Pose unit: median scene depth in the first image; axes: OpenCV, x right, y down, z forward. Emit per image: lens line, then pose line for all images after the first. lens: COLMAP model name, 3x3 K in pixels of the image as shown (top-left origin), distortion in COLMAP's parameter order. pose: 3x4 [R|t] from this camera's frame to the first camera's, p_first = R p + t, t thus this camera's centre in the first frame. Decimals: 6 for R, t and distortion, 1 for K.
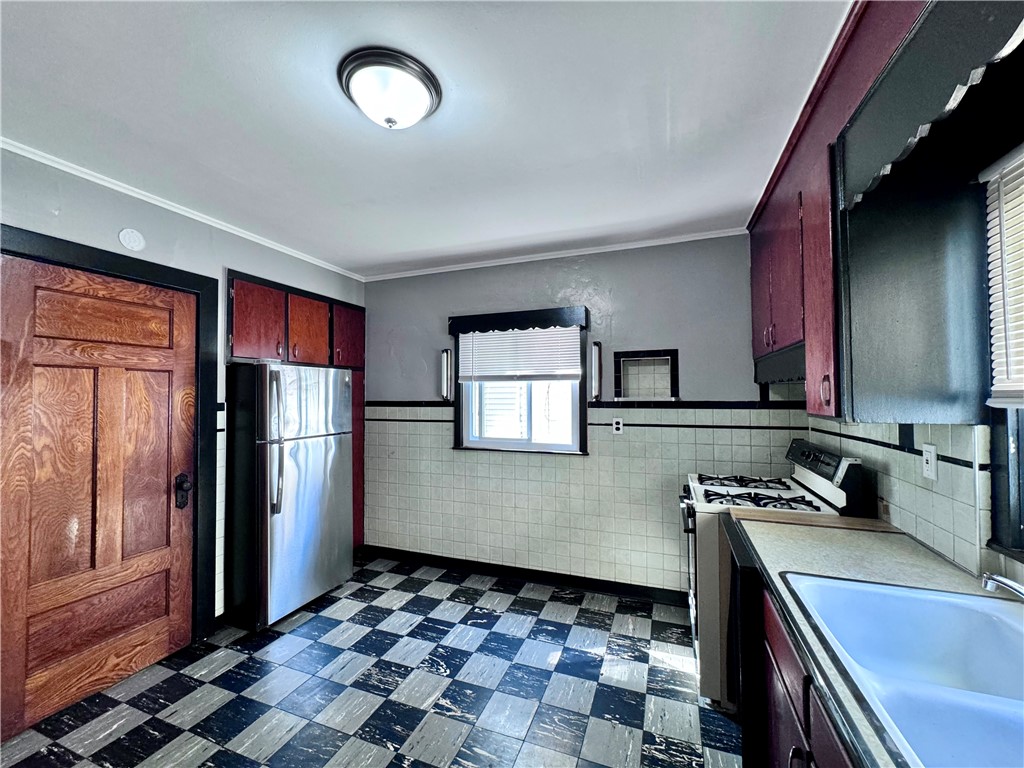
lens RADIAL K [[414.2, 0, 512.1], [0, 414.2, 386.3], [0, 0, 1]] dist [-0.003088, 0.000600]
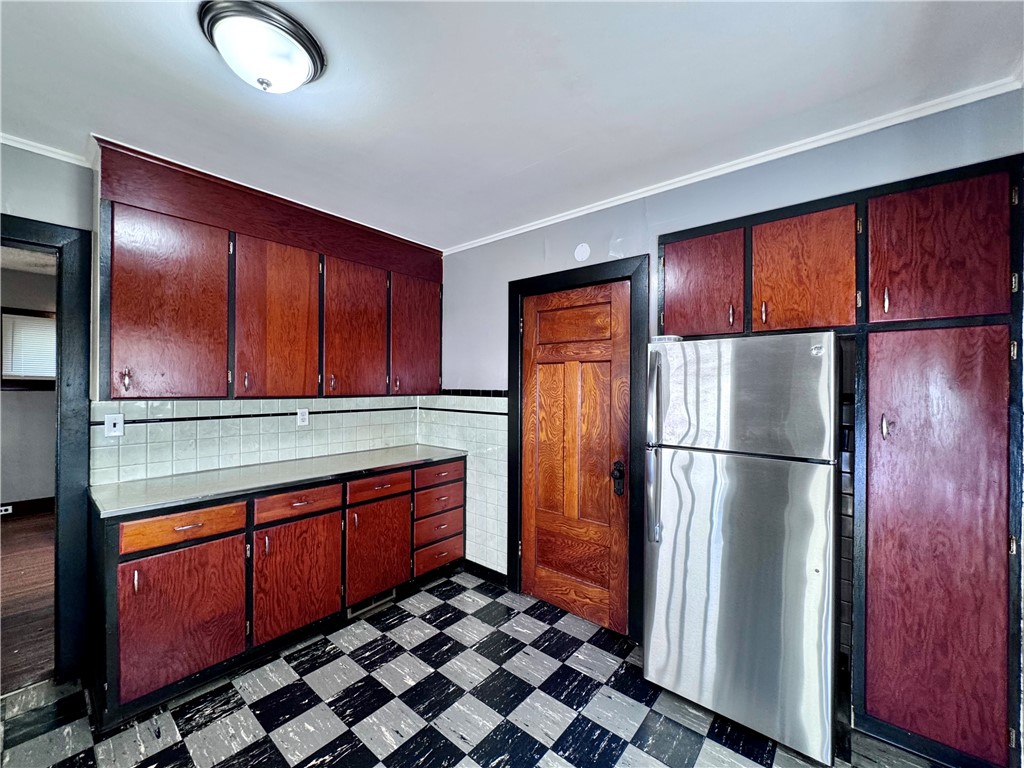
lens RADIAL K [[414.2, 0, 512.4], [0, 414.2, 383.1], [0, 0, 1]] dist [-0.003088, 0.000600]
pose [[-0.327124, 0.004593, -0.944970, 0.268085], [0.018854, 0.999821, -0.001667, 0.017890], [0.944793, -0.018361, -0.327152, 1.196860]]
